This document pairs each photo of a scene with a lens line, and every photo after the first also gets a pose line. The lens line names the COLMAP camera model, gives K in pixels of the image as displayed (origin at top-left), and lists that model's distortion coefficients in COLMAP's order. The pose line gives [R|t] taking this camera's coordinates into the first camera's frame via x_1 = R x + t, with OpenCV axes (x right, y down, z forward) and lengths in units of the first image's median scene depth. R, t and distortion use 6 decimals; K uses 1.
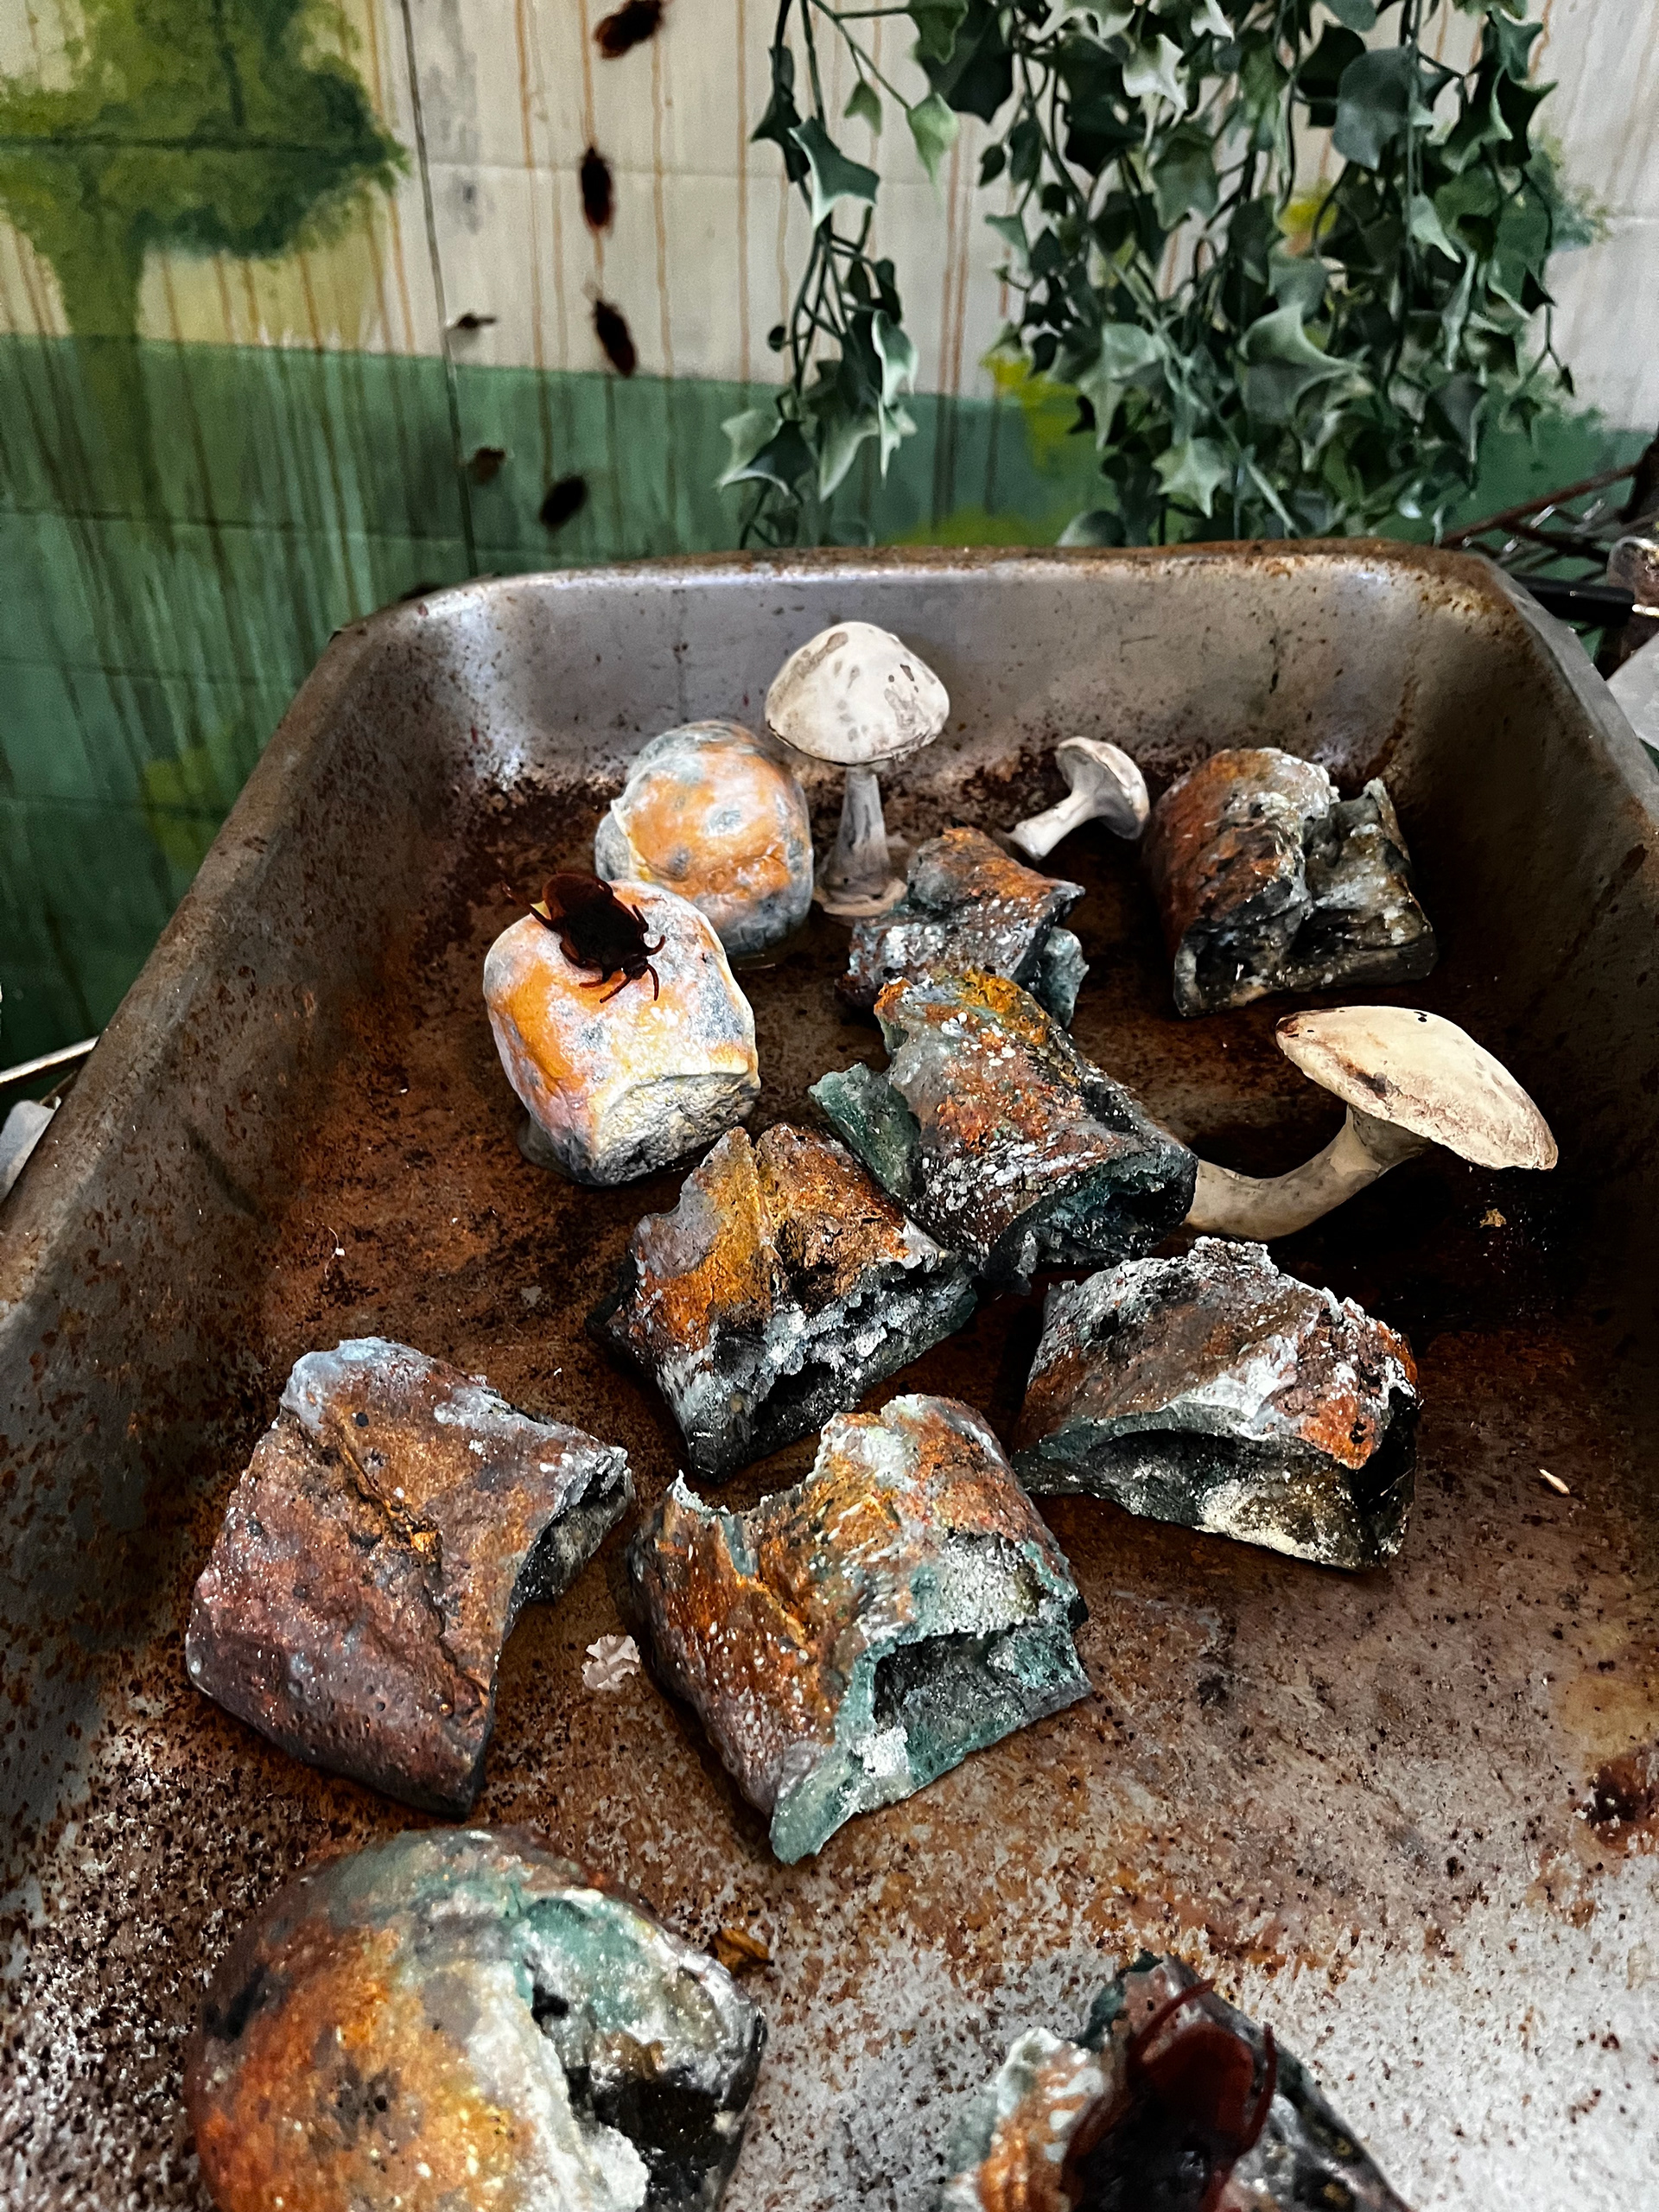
lens RADIAL K [[1801.8, 0, 758.5], [0, 1801.8, 1100.9], [0, 0, 1]] dist [0.078348, -0.142912]
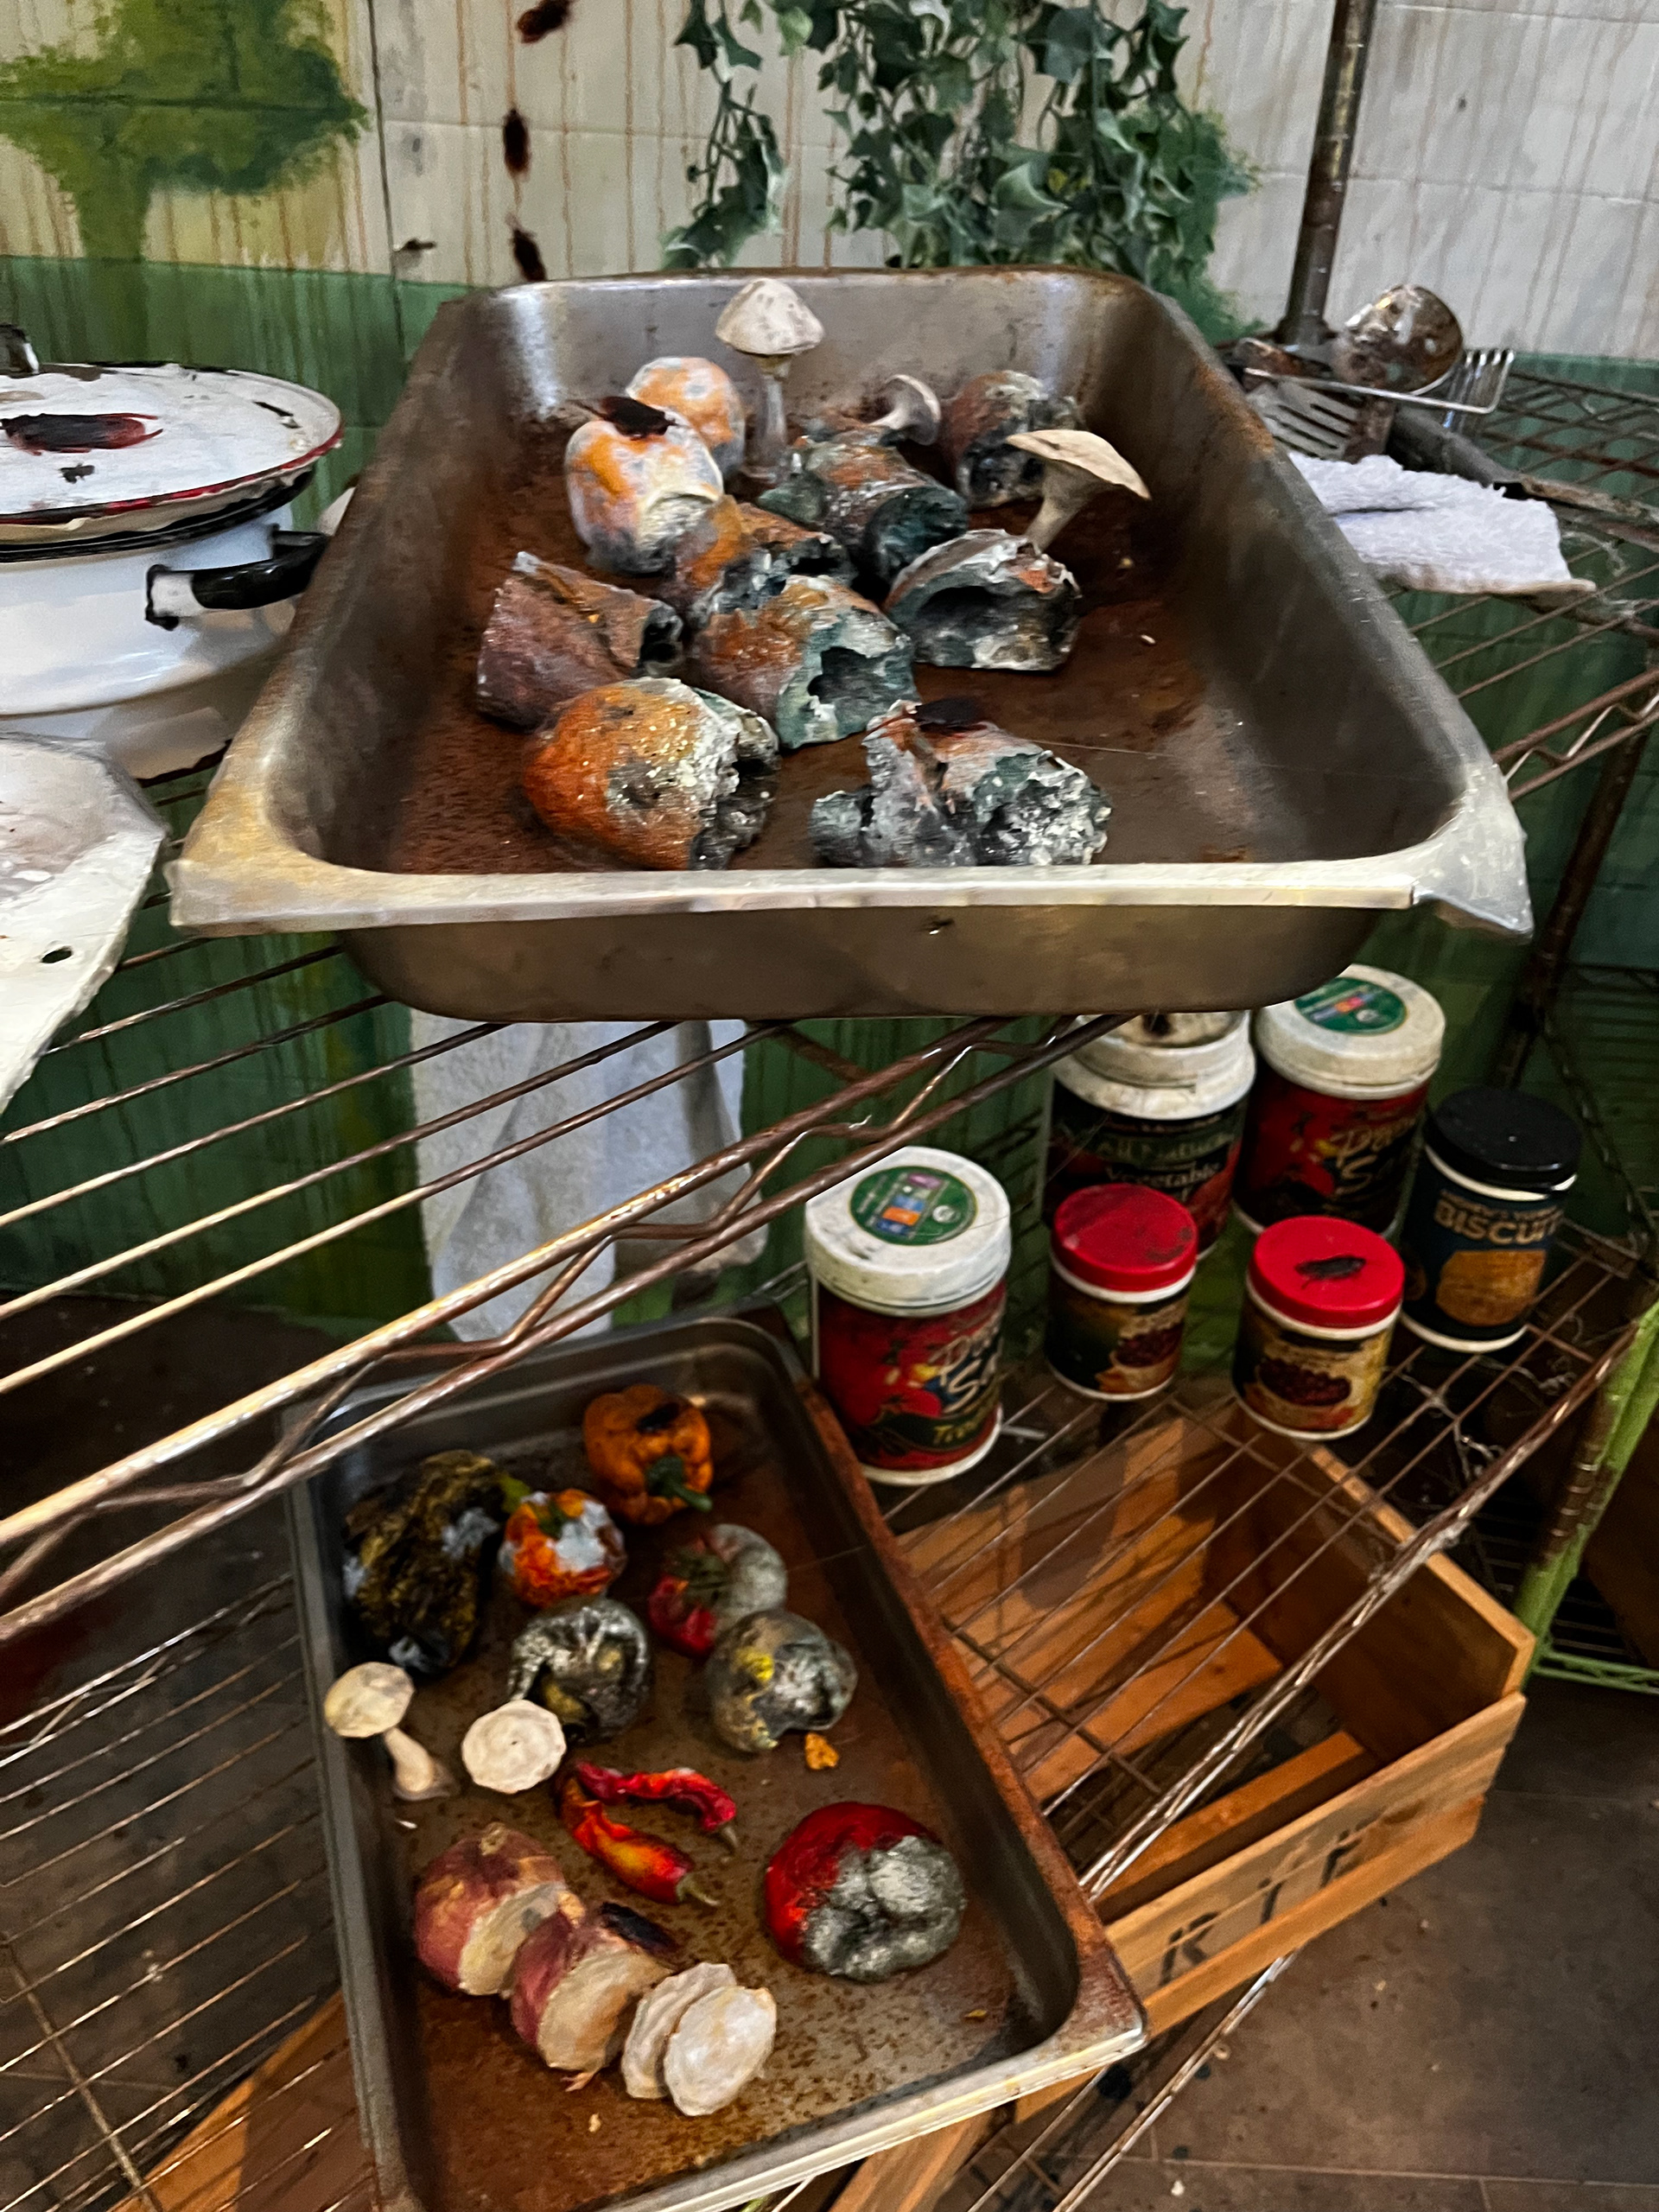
lens RADIAL K [[1801.8, 0, 758.5], [0, 1801.8, 1100.9], [0, 0, 1]] dist [0.078348, -0.142912]
pose [[0.994766, -0.024226, 0.099263, -0.093277], [0.028748, 0.998601, -0.044391, 0.378180], [-0.098049, 0.047012, 0.994071, -0.433658]]
